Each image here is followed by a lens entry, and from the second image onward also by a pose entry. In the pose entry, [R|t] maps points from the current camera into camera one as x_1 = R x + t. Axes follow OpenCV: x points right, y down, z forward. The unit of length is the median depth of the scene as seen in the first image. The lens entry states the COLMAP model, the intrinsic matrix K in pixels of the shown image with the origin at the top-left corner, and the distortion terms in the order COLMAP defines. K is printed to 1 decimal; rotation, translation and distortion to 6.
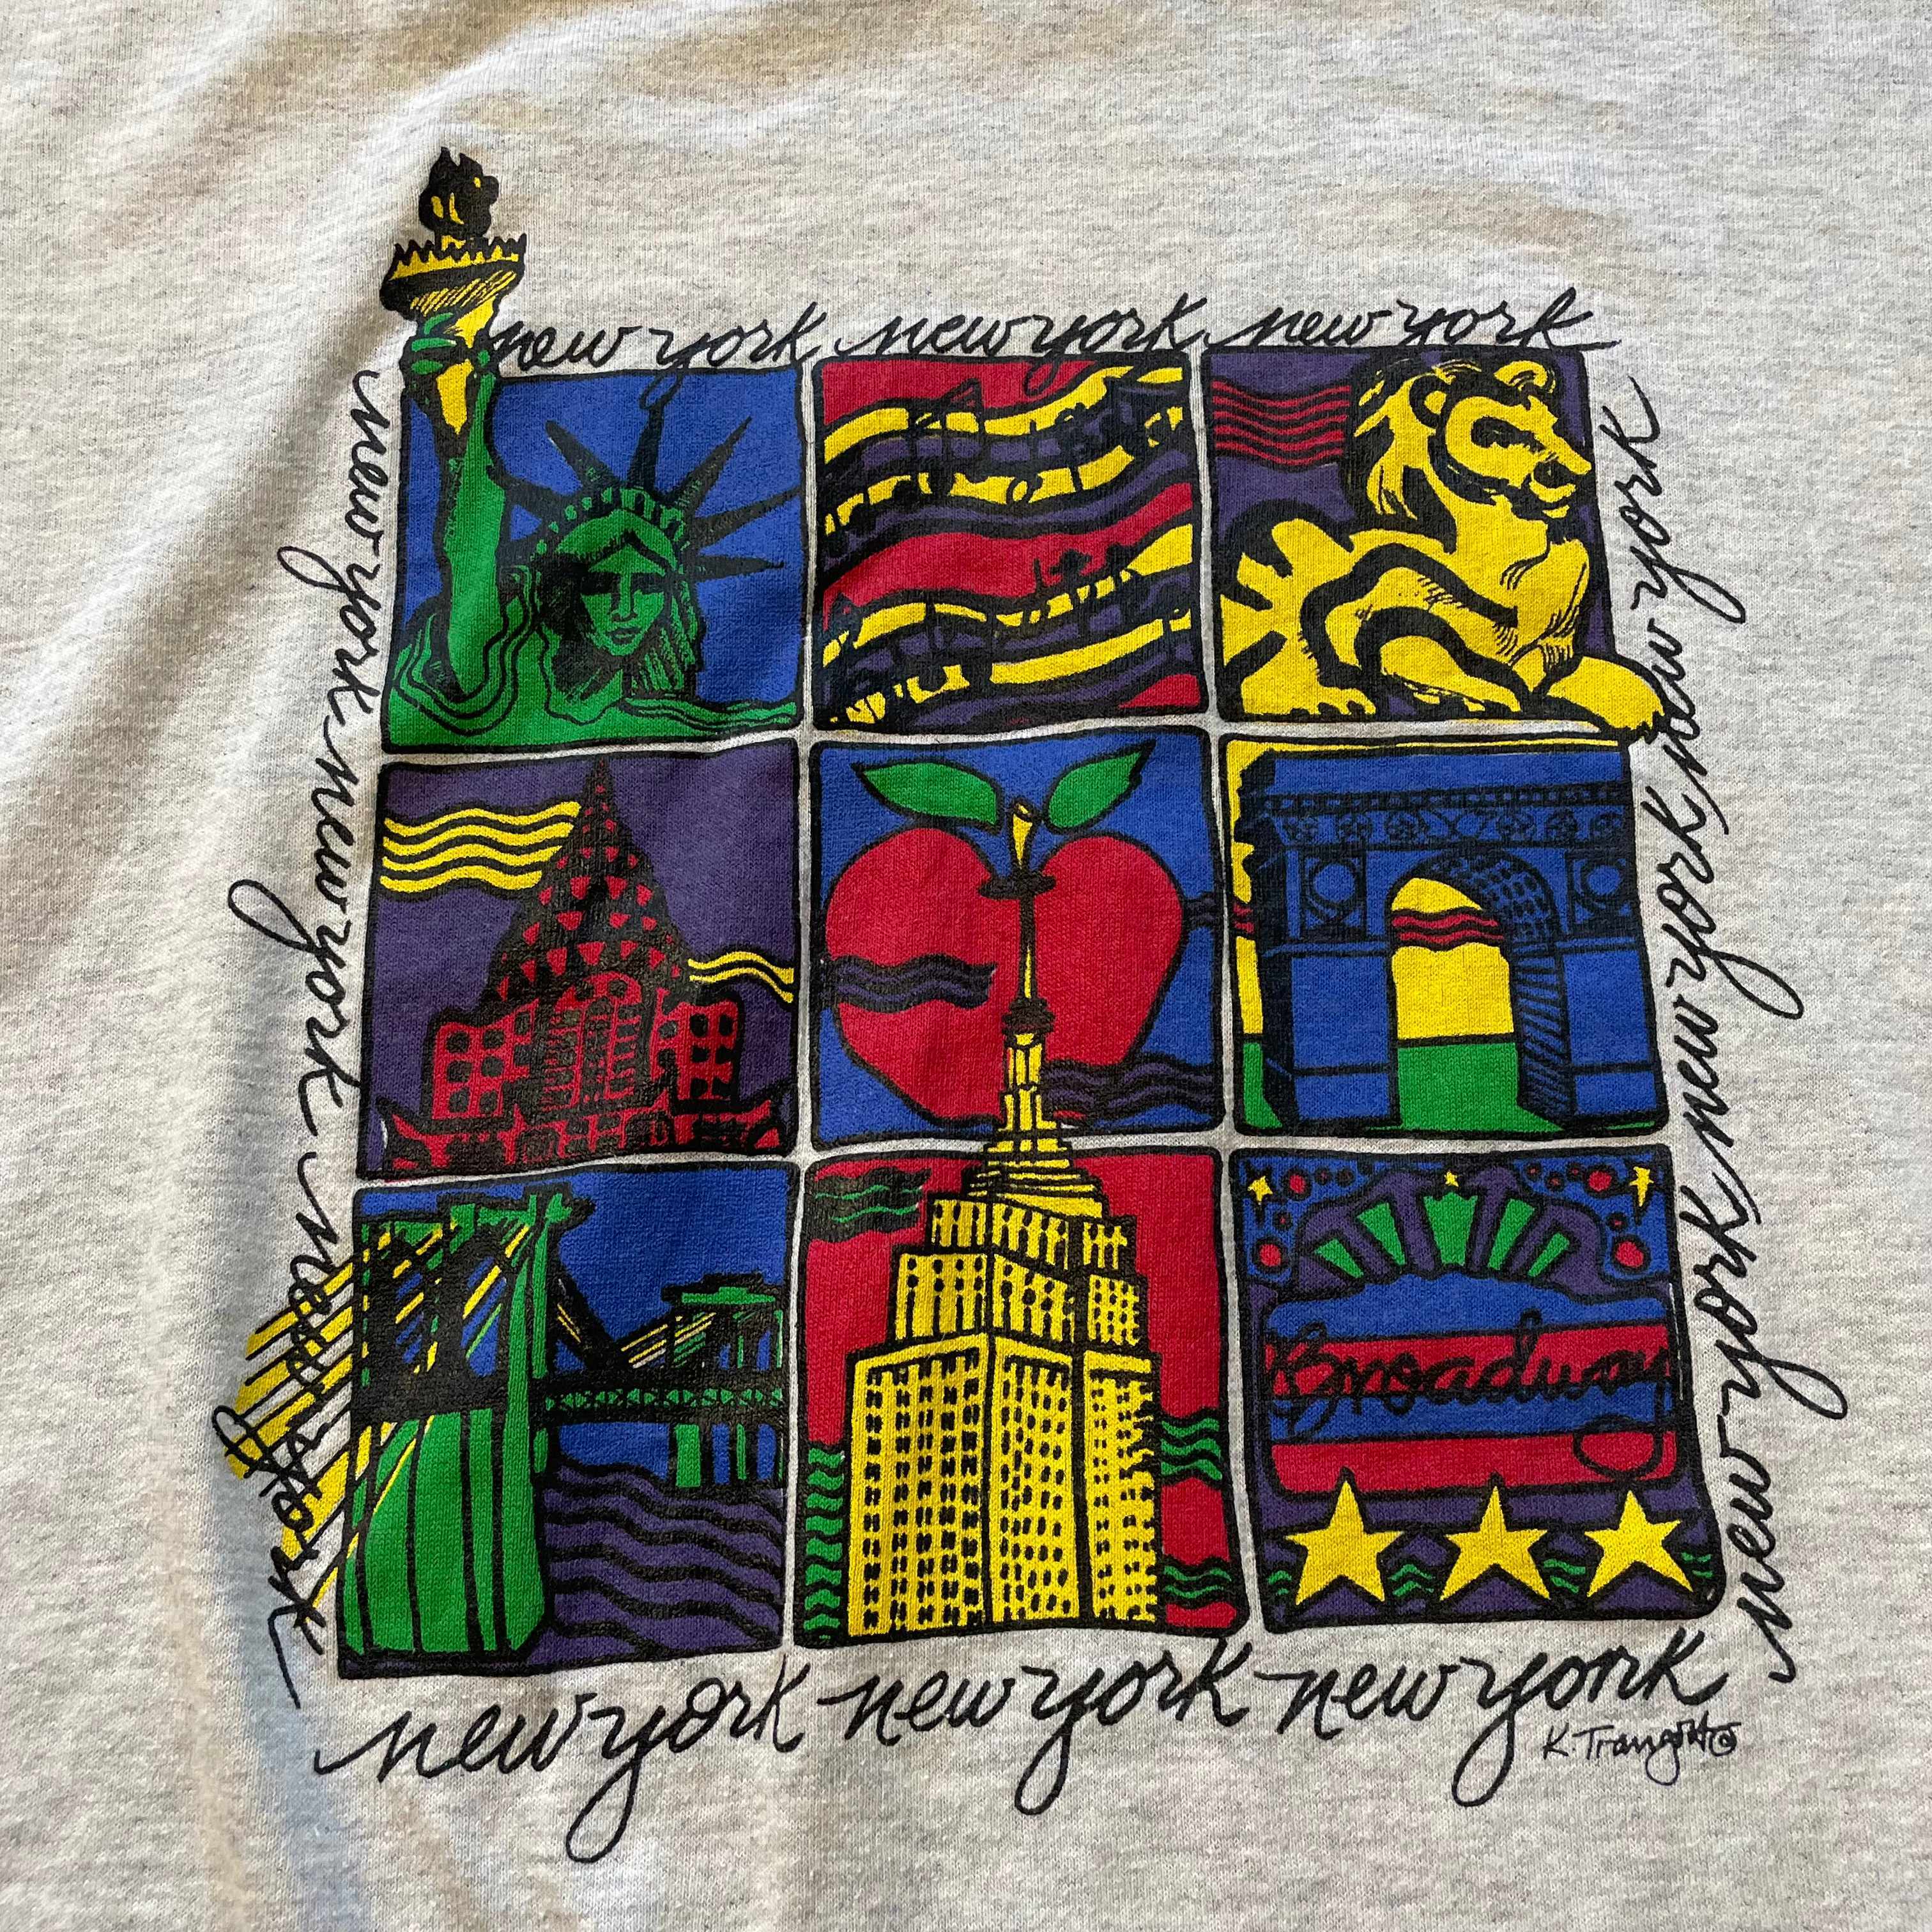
lens RADIAL K [[1988.4, 0, 980.8], [0, 1988.4, 960.6], [0, 0, 1]] dist [0.102411, -0.193351]
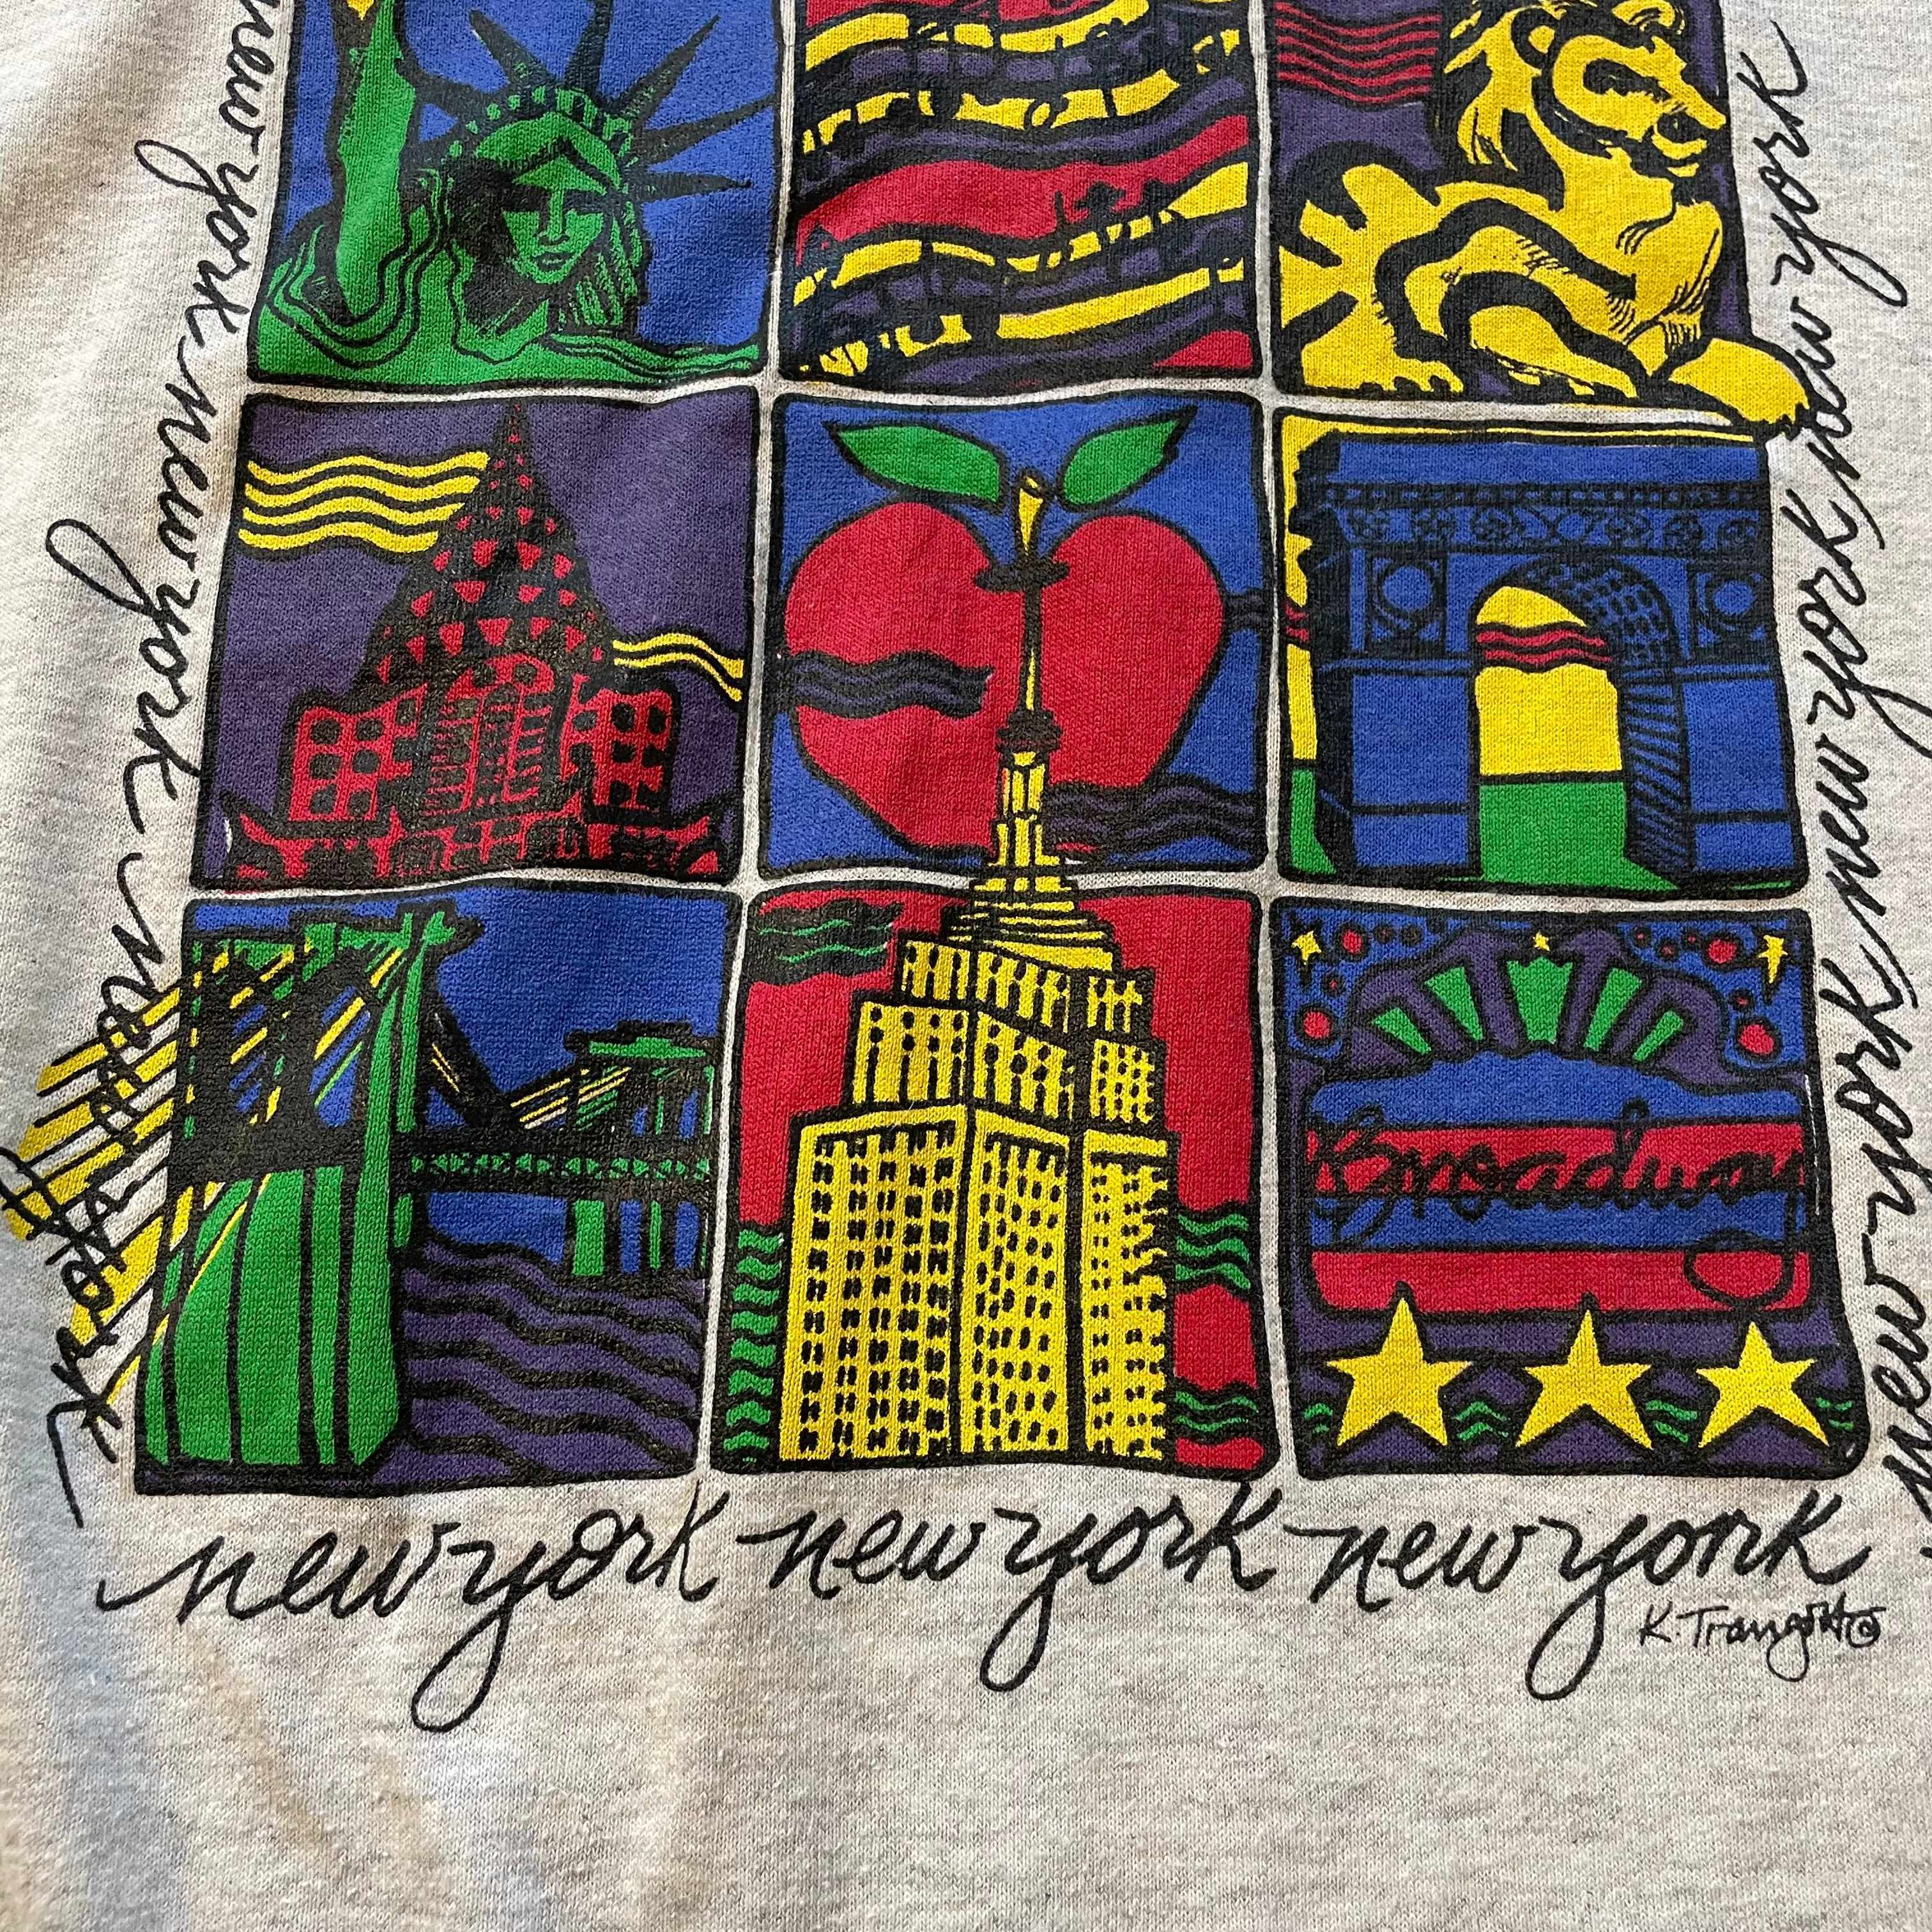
lens RADIAL K [[2002.8, 0, 980.5], [0, 2002.8, 935.4], [0, 0, 1]] dist [0.101186, -0.189894]
pose [[0.999244, 0.036884, 0.012264, -0.003385], [-0.036820, 0.999307, -0.005407, 0.122073], [-0.012455, 0.004951, 0.999910, 0.185044]]
